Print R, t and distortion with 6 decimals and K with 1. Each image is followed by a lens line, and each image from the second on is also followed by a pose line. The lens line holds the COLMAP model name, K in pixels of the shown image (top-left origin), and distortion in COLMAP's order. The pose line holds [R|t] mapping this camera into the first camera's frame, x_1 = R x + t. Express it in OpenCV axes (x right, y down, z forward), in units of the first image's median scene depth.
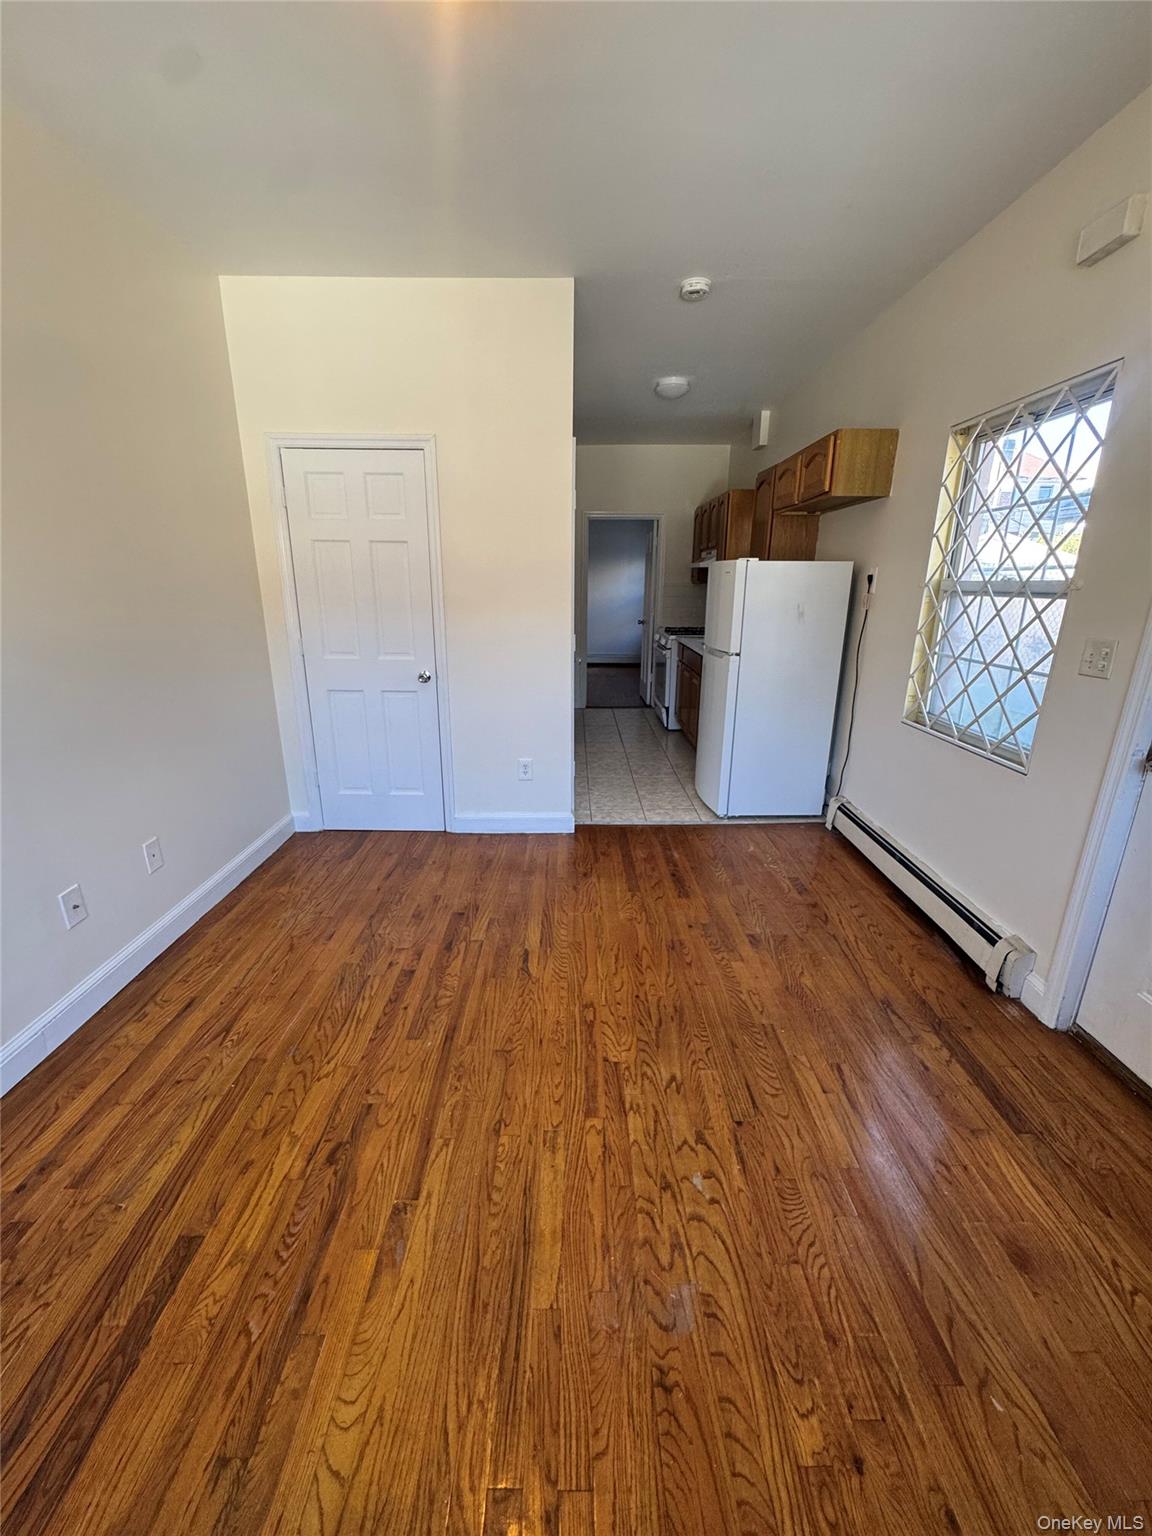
lens RADIAL K [[615.1, 0, 576.8], [0, 615.1, 765.8], [0, 0, 1]] dist [-0.006184, 0.000933]
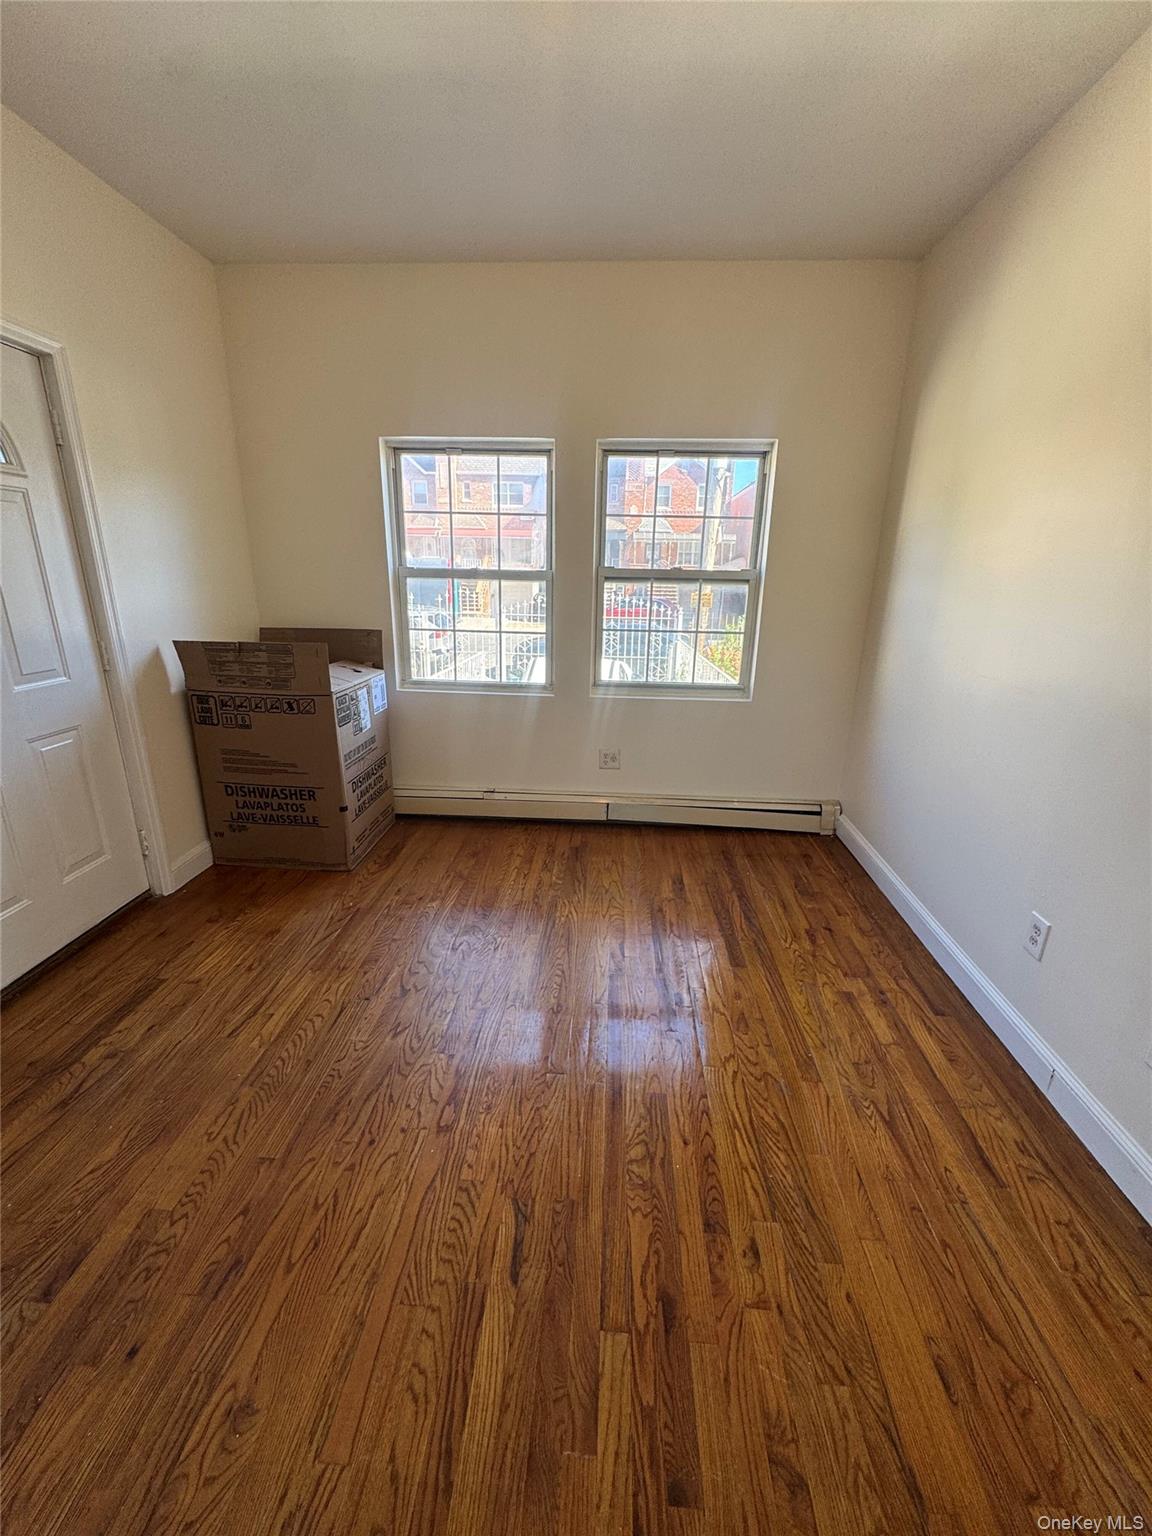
lens RADIAL K [[615.1, 0, 576.9], [0, 615.1, 769.5], [0, 0, 1]] dist [-0.006184, 0.000933]
pose [[-0.997236, -0.044999, 0.059129, -0.166992], [-0.003486, 0.823221, 0.567710, -0.398554], [-0.074223, 0.565935, -0.821102, 1.340422]]
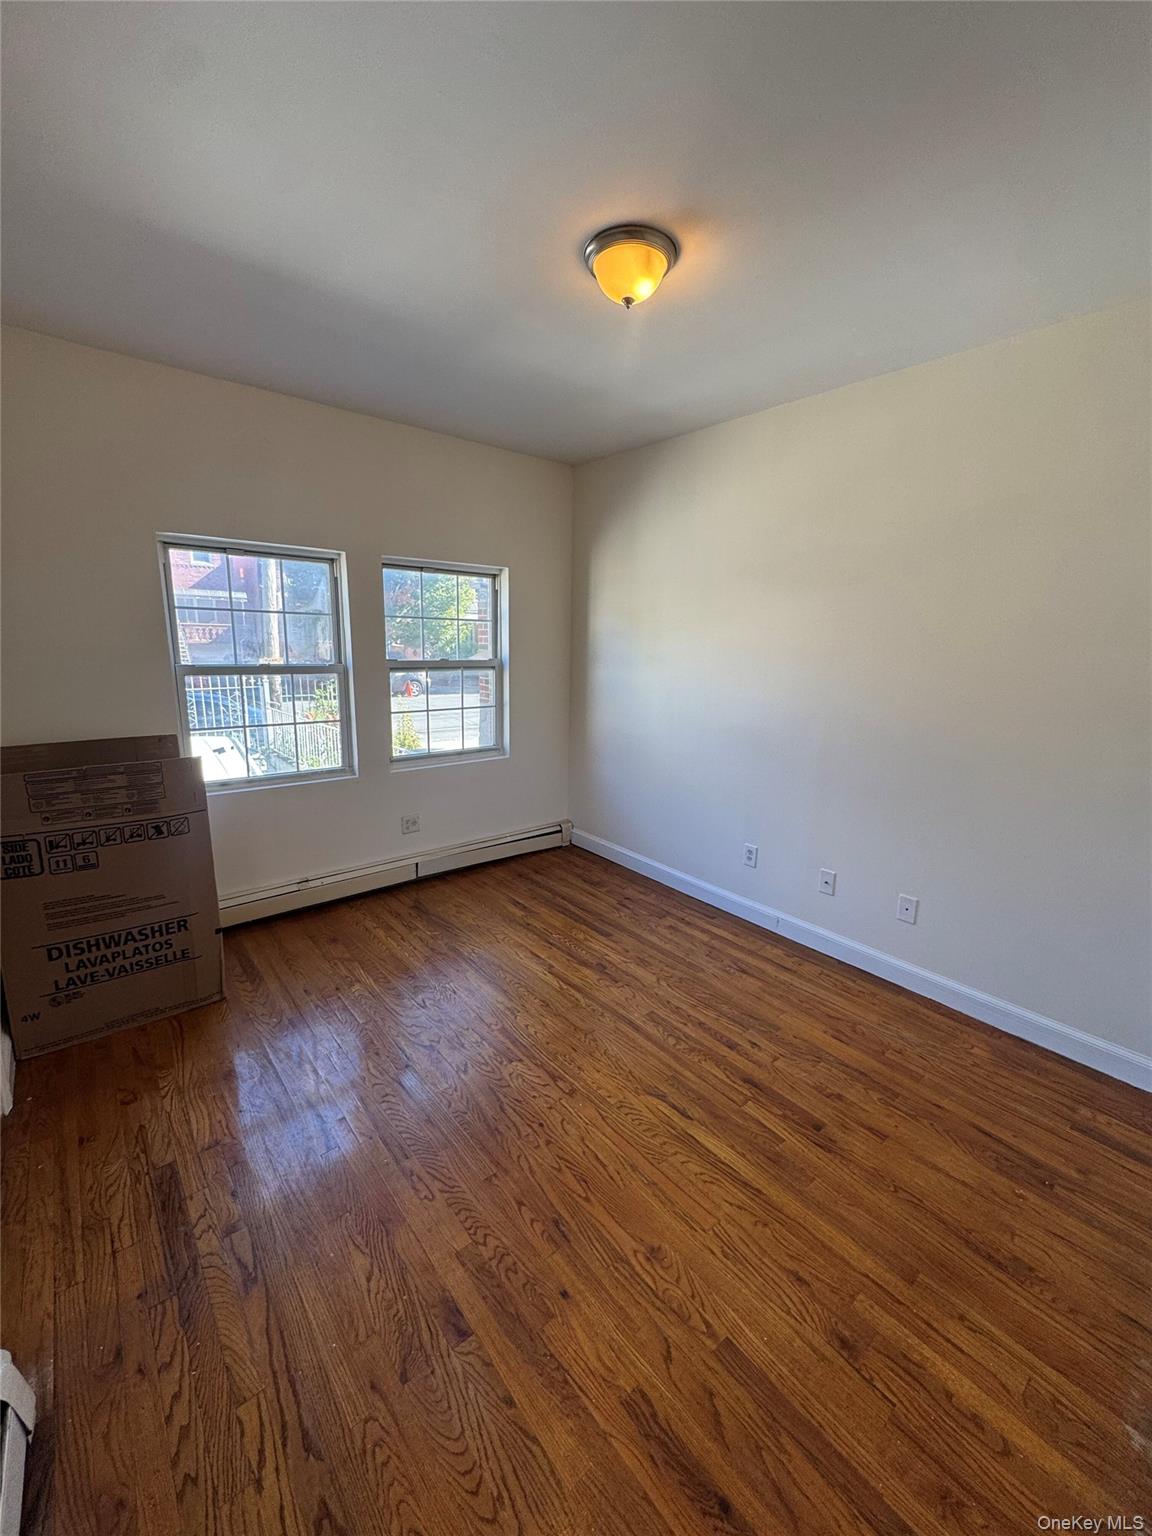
lens RADIAL K [[615.1, 0, 577.7], [0, 615.1, 768.8], [0, 0, 1]] dist [-0.006184, 0.000933]
pose [[-0.770444, 0.109359, -0.628058, 0.589020], [-0.210735, 0.886107, 0.412801, -0.507960], [0.601670, 0.450394, -0.659650, 1.421506]]
